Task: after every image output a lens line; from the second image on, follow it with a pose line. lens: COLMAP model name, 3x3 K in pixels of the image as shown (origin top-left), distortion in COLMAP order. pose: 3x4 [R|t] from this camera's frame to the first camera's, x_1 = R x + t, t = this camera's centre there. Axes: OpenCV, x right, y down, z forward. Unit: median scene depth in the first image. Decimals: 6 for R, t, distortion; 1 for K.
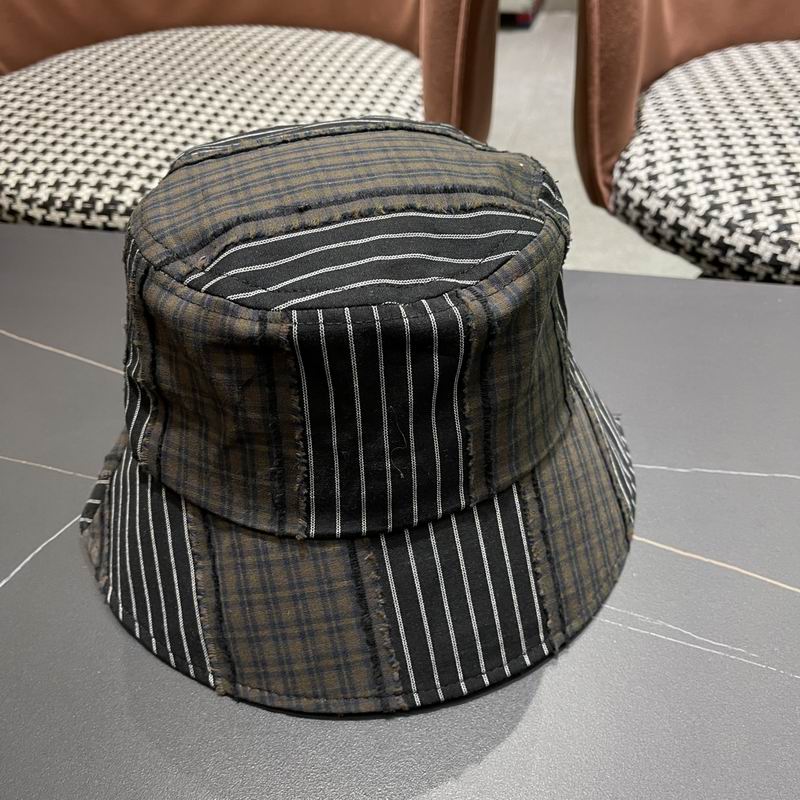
lens RADIAL K [[841.1, 0, 396.6], [0, 841.1, 411.3], [0, 0, 1]] dist [0.014698, 0.000000]
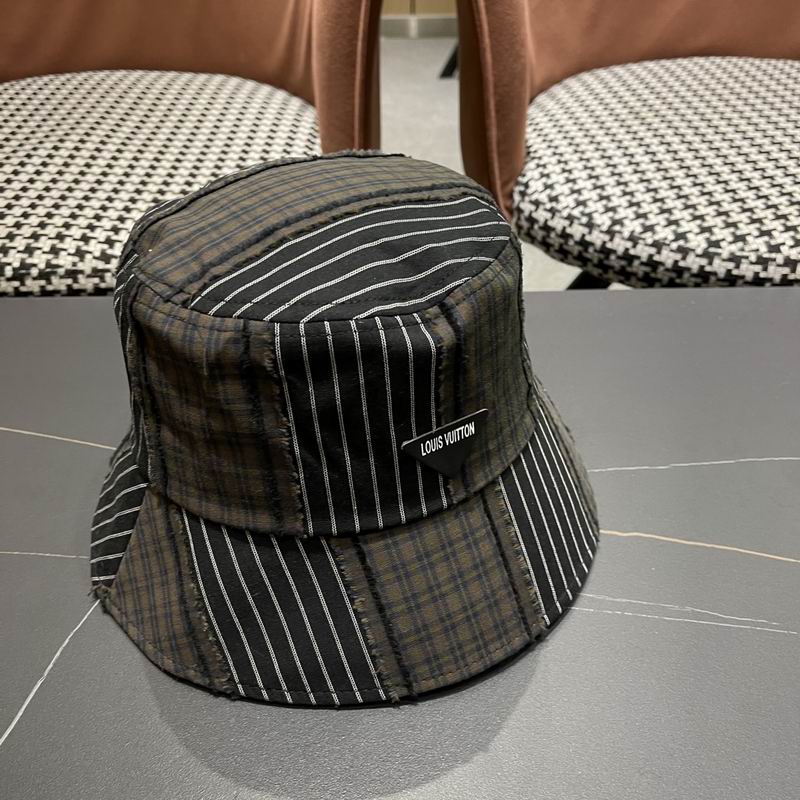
lens RADIAL K [[841.1, 0, 396.7], [0, 841.1, 405.9], [0, 0, 1]] dist [0.014698, 0.000000]
pose [[0.973721, -0.121942, 0.192348, -0.131214], [0.126716, 0.991858, -0.012667, -0.025881], [-0.189237, 0.036707, 0.981245, -0.011631]]
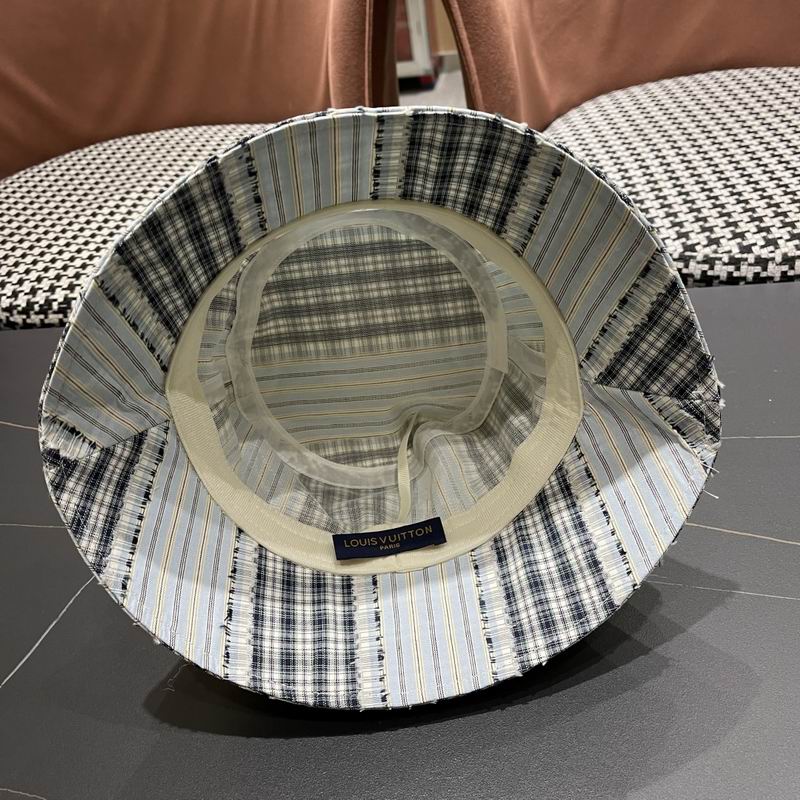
lens RADIAL K [[841.1, 0, 399.5], [0, 841.1, 407.4], [0, 0, 1]] dist [0.014698, 0.000000]
pose [[0.987995, -0.145115, 0.052992, -0.001054], [0.148352, 0.986905, -0.063326, 0.029802], [-0.043108, 0.070427, 0.996585, -0.139991]]
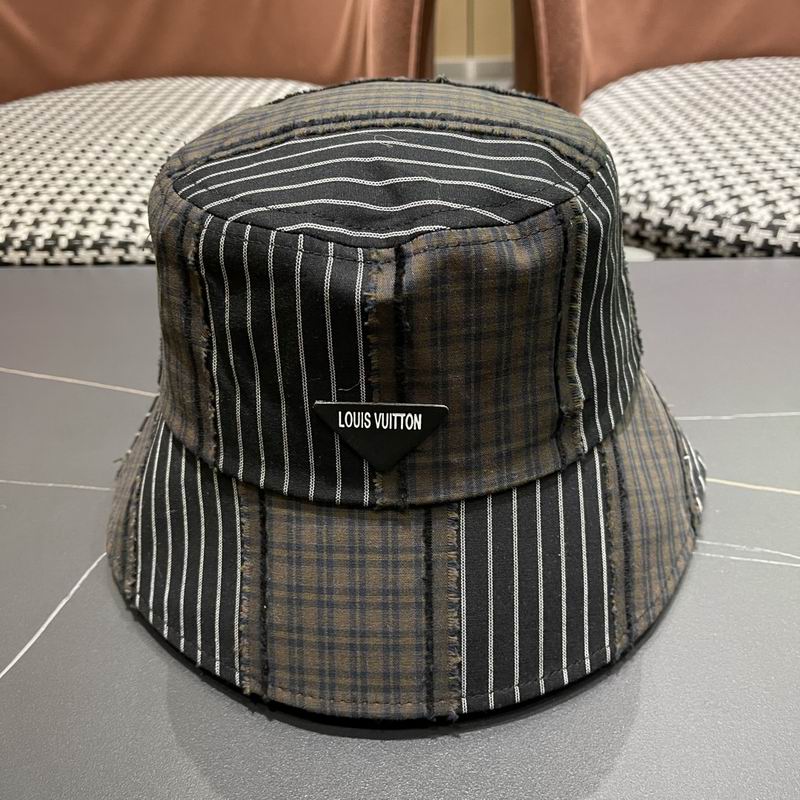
lens RADIAL K [[841.1, 0, 398.2], [0, 841.1, 399.6], [0, 0, 1]] dist [0.014698, 0.000000]
pose [[0.985884, -0.093091, 0.139164, -0.129743], [0.106386, 0.990119, -0.091353, 0.064988], [-0.129284, 0.104869, 0.986047, 0.020163]]
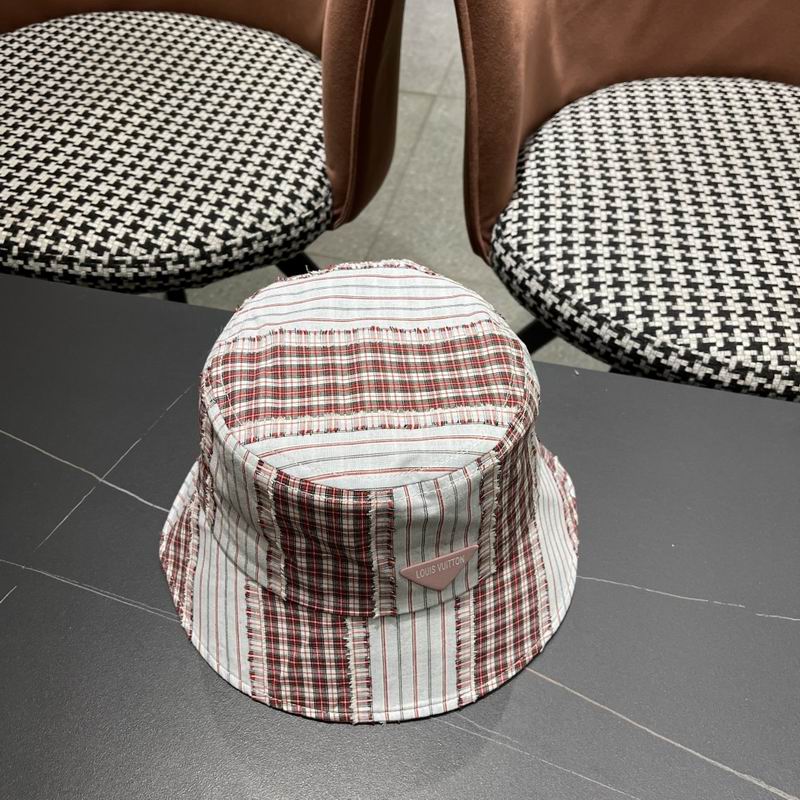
lens RADIAL K [[841.1, 0, 397.6], [0, 841.1, 405.2], [0, 0, 1]] dist [0.014698, 0.000000]
pose [[0.997560, 0.023109, 0.065879, 0.069462], [-0.032600, 0.988622, 0.146848, -0.227915], [-0.061736, -0.148637, 0.986963, -0.125718]]
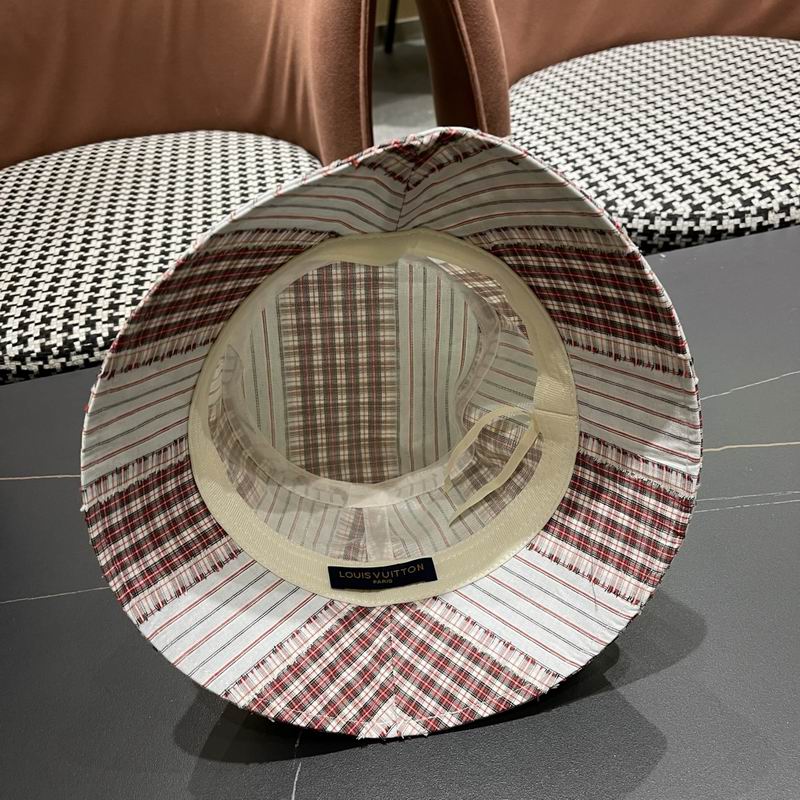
lens RADIAL K [[841.1, 0, 396.0], [0, 841.1, 410.9], [0, 0, 1]] dist [0.014698, 0.000000]
pose [[0.908288, -0.306990, 0.284201, -0.351514], [0.318064, 0.948039, 0.007544, -0.053342], [-0.271750, 0.083542, 0.958735, -0.102234]]
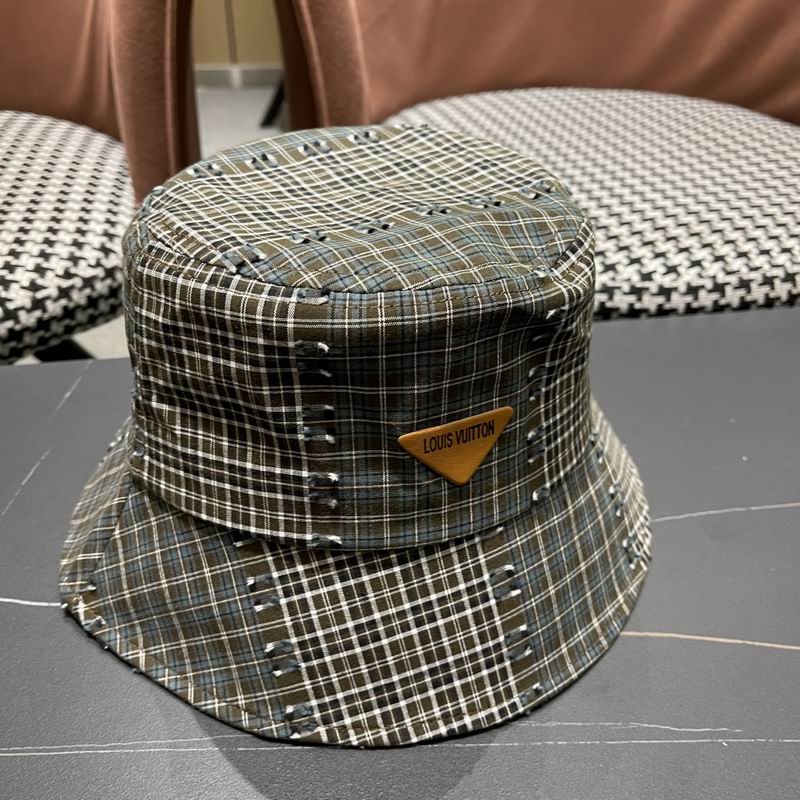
lens RADIAL K [[841.1, 0, 398.4], [0, 841.1, 409.0], [0, 0, 1]] dist [0.014698, 0.000000]
pose [[0.911716, -0.181180, 0.368712, -0.093256], [0.210146, 0.976867, -0.039609, -0.045725], [-0.353006, 0.113595, 0.928700, 0.131434]]
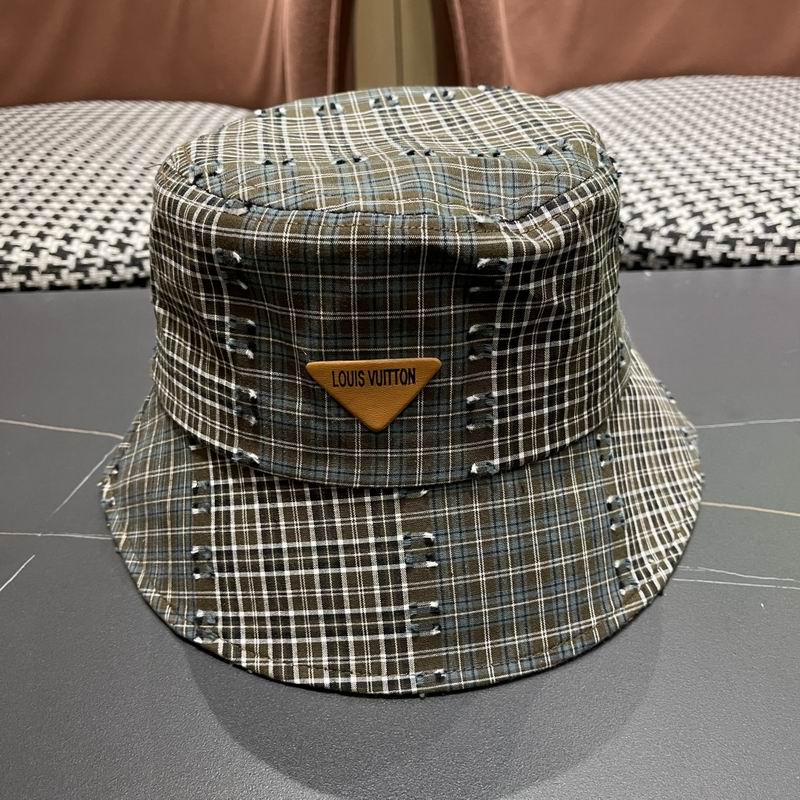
lens RADIAL K [[796.8, 0, 410.7], [0, 796.8, 403.2], [0, 0, 1]] dist [0.016927, 0.000000]
pose [[0.999742, 0.022509, -0.003150, 0.109718], [-0.022726, 0.992178, -0.122741, 0.017615], [0.000363, 0.122781, 0.992434, 0.133265]]
